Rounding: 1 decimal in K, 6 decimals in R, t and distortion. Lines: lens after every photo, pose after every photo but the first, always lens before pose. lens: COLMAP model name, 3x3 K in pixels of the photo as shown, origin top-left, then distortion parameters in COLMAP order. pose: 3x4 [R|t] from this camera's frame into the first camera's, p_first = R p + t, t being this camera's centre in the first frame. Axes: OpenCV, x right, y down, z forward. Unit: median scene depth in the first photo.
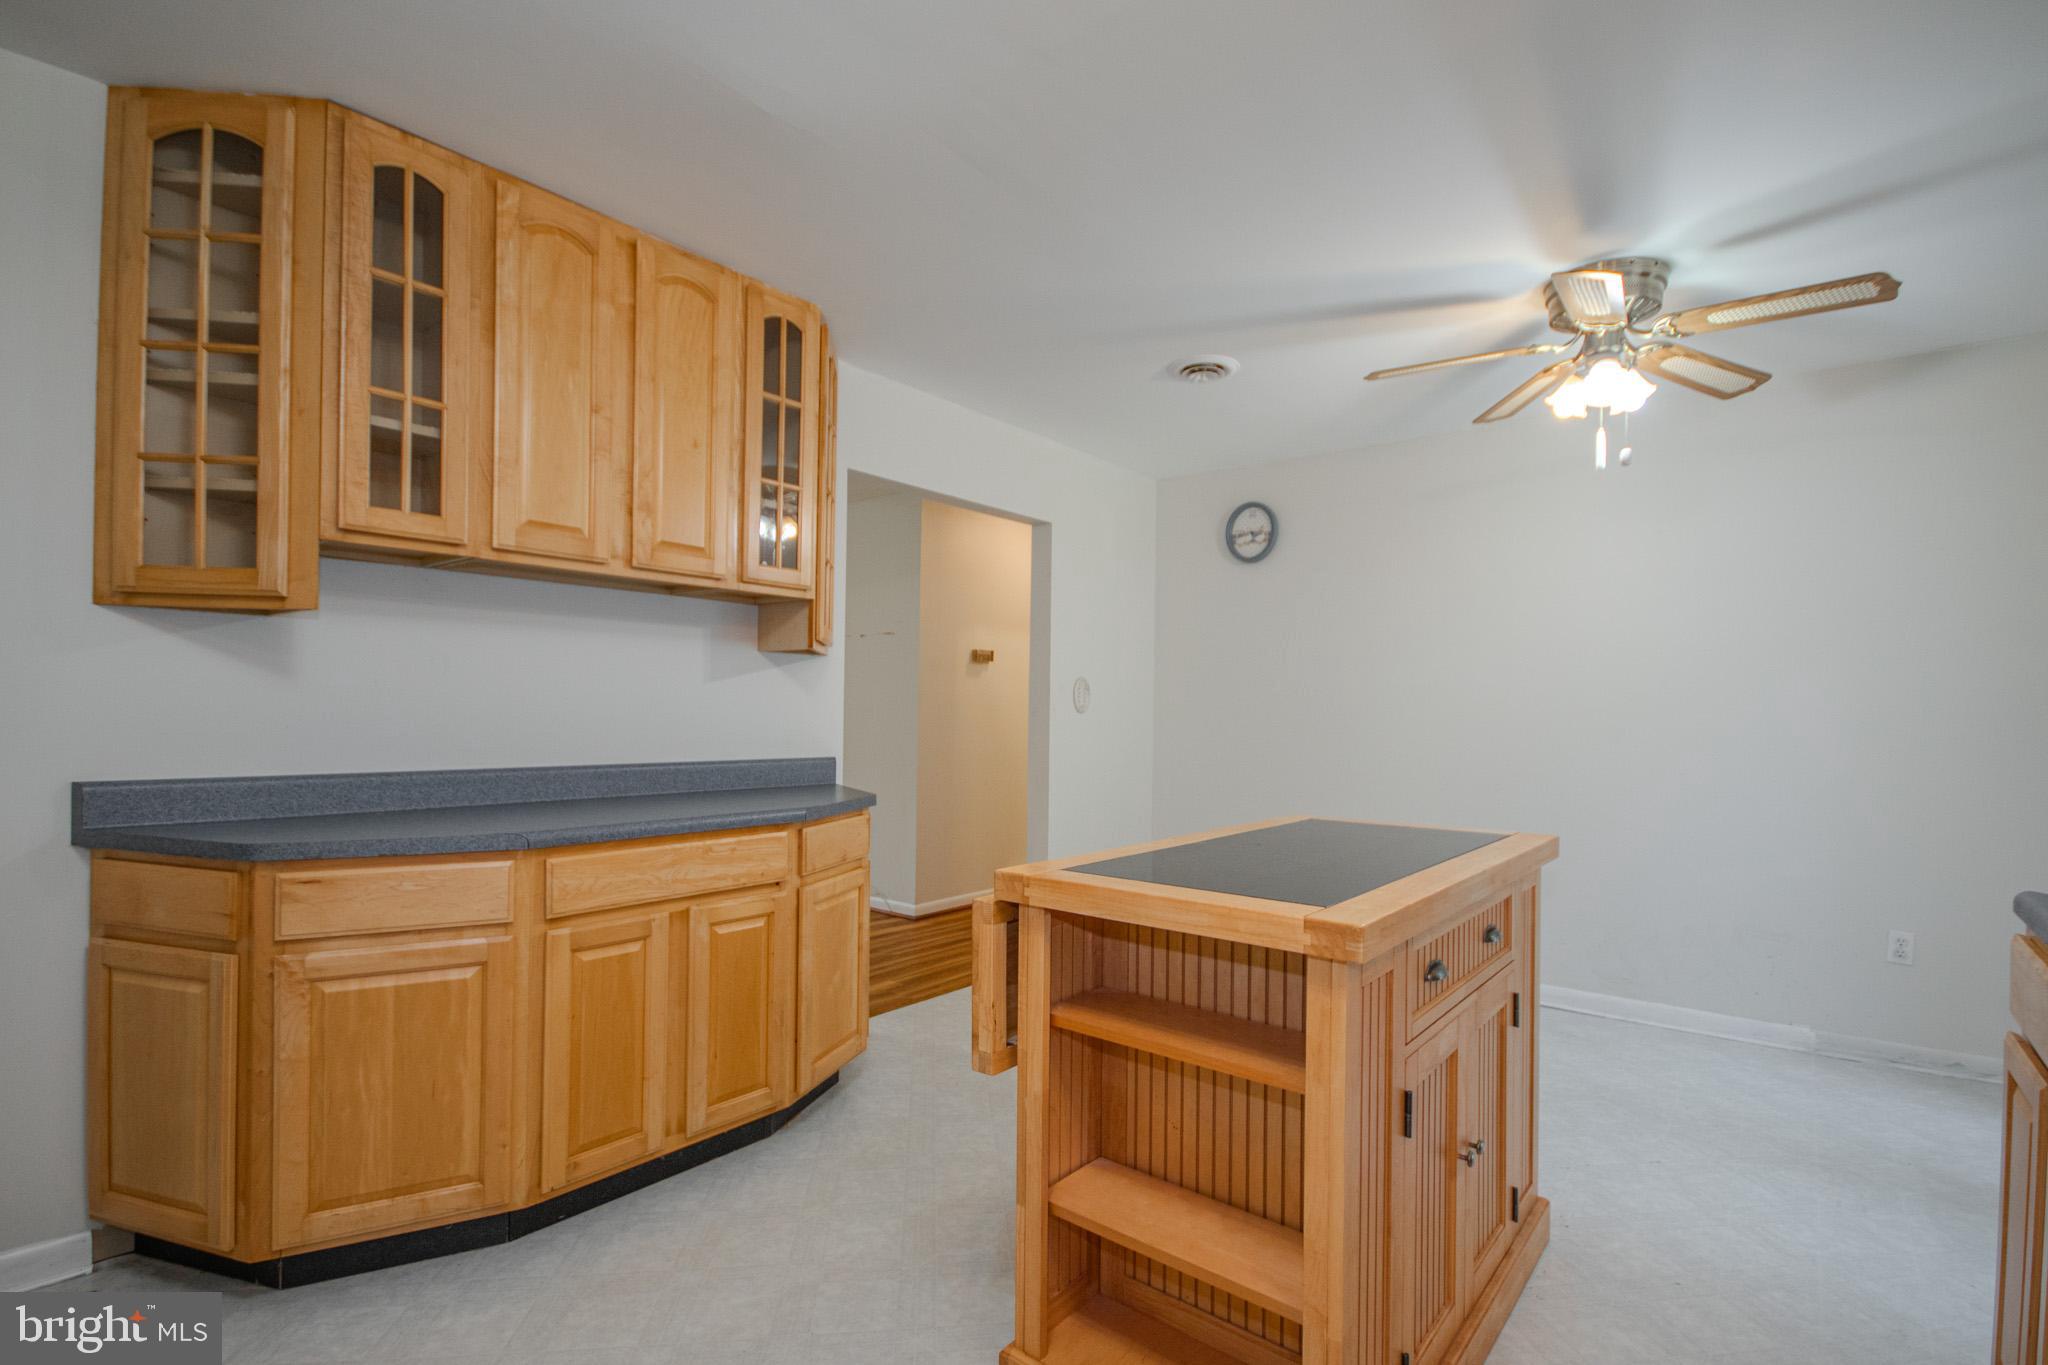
lens RADIAL K [[975.2, 0, 1030.2], [0, 975.2, 708.2], [0, 0, 1]] dist [0.079058, -0.000134]
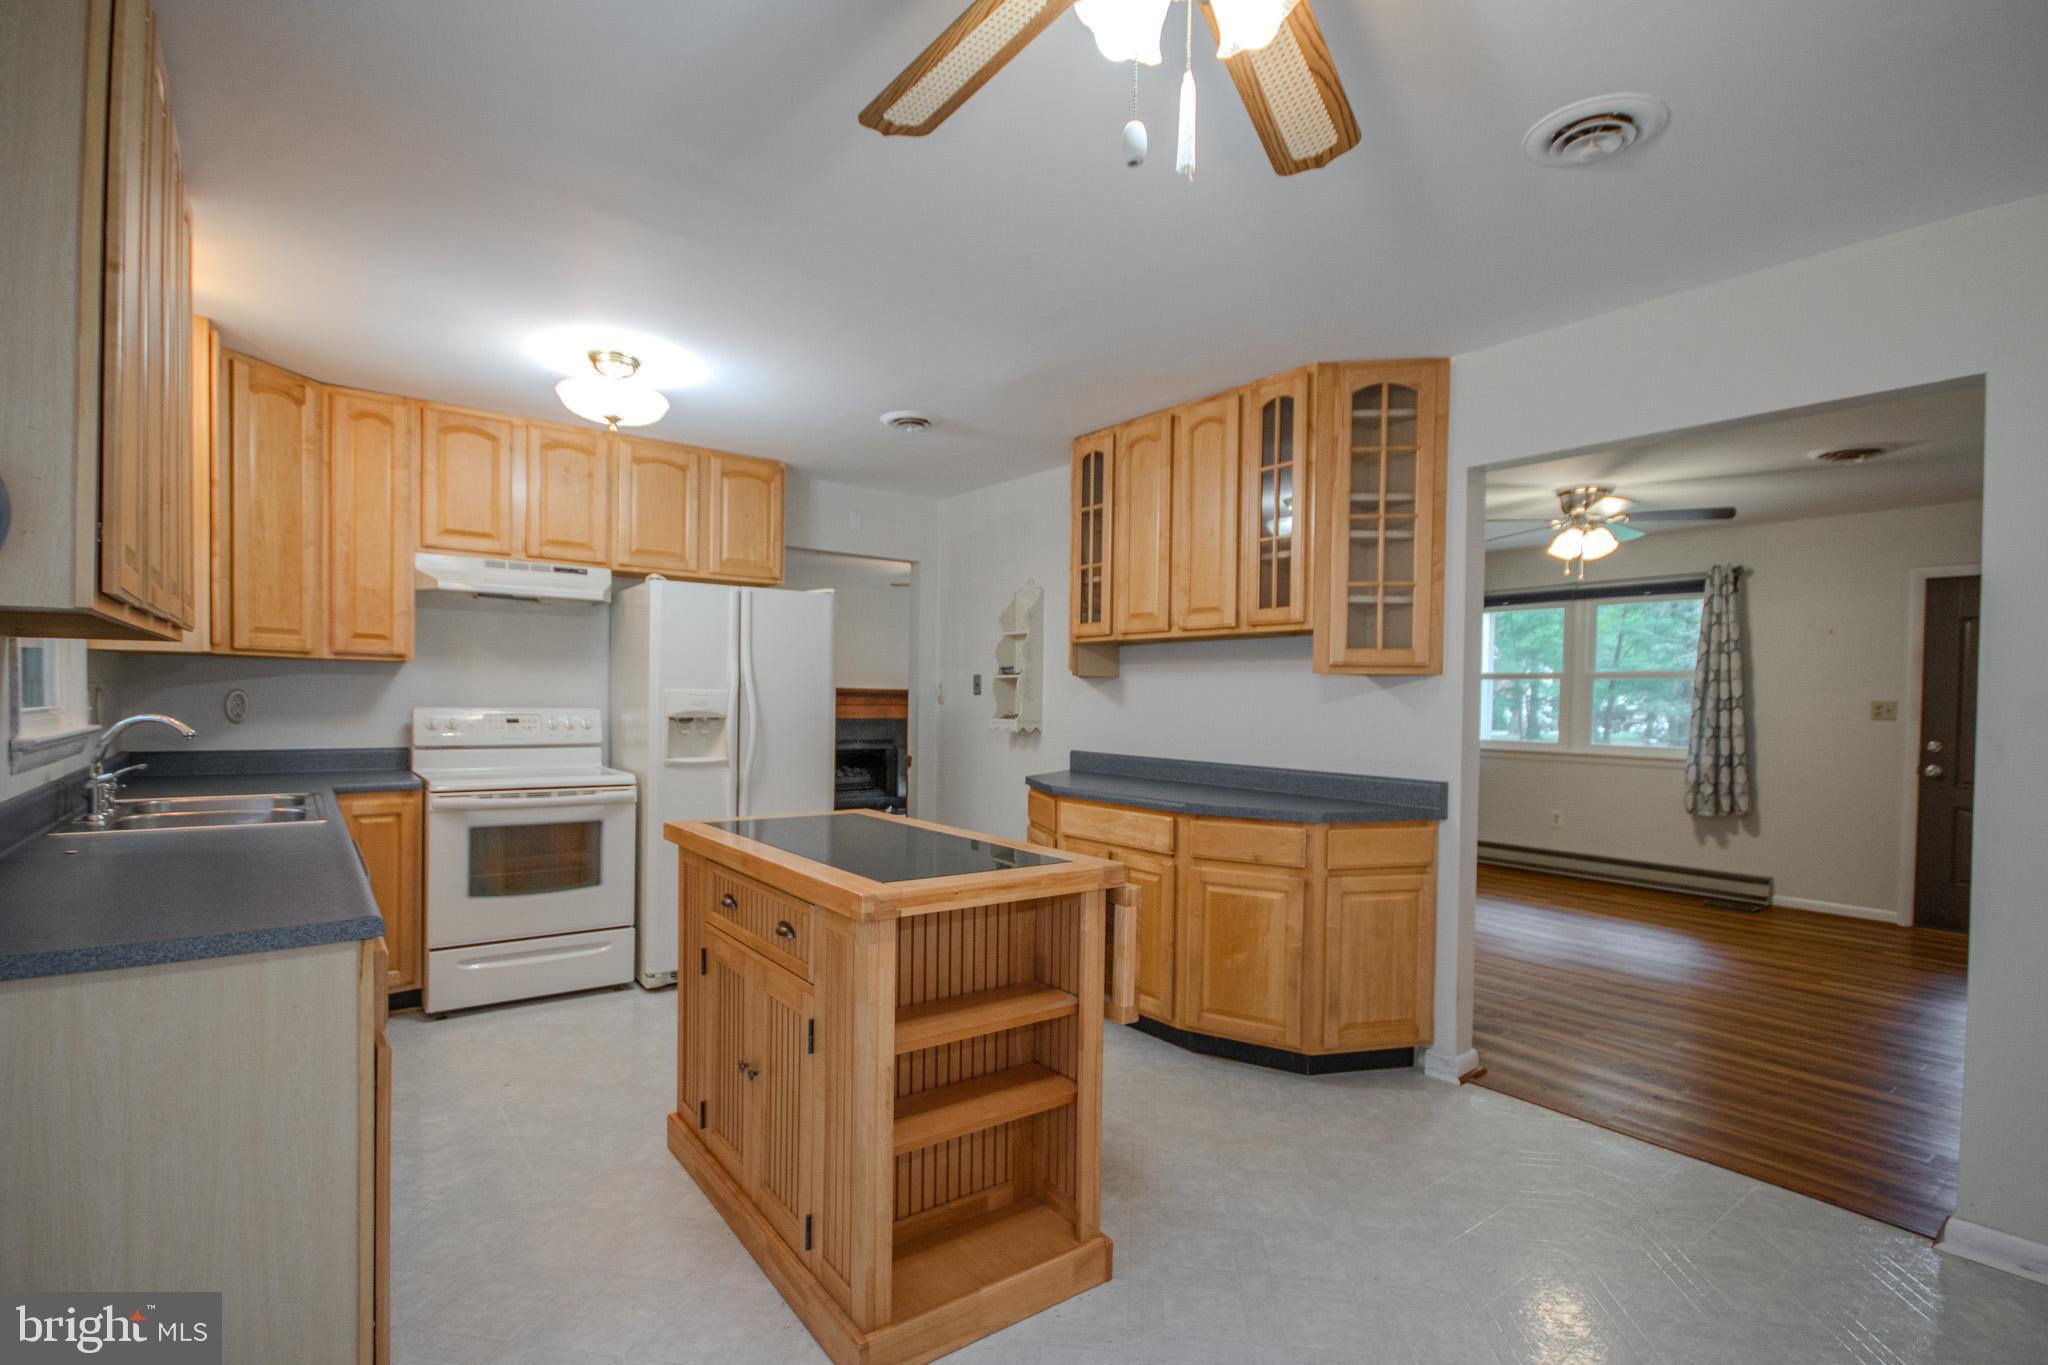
lens RADIAL K [[952.6, 0, 1033.8], [0, 952.6, 715.5], [0, 0, 1]] dist [-0.015712, -0.000445]
pose [[-0.233605, -0.002925, -0.972327, 1.035099], [-0.021140, 0.999774, 0.002072, -0.010562], [0.972102, 0.021039, -0.233614, 1.115836]]
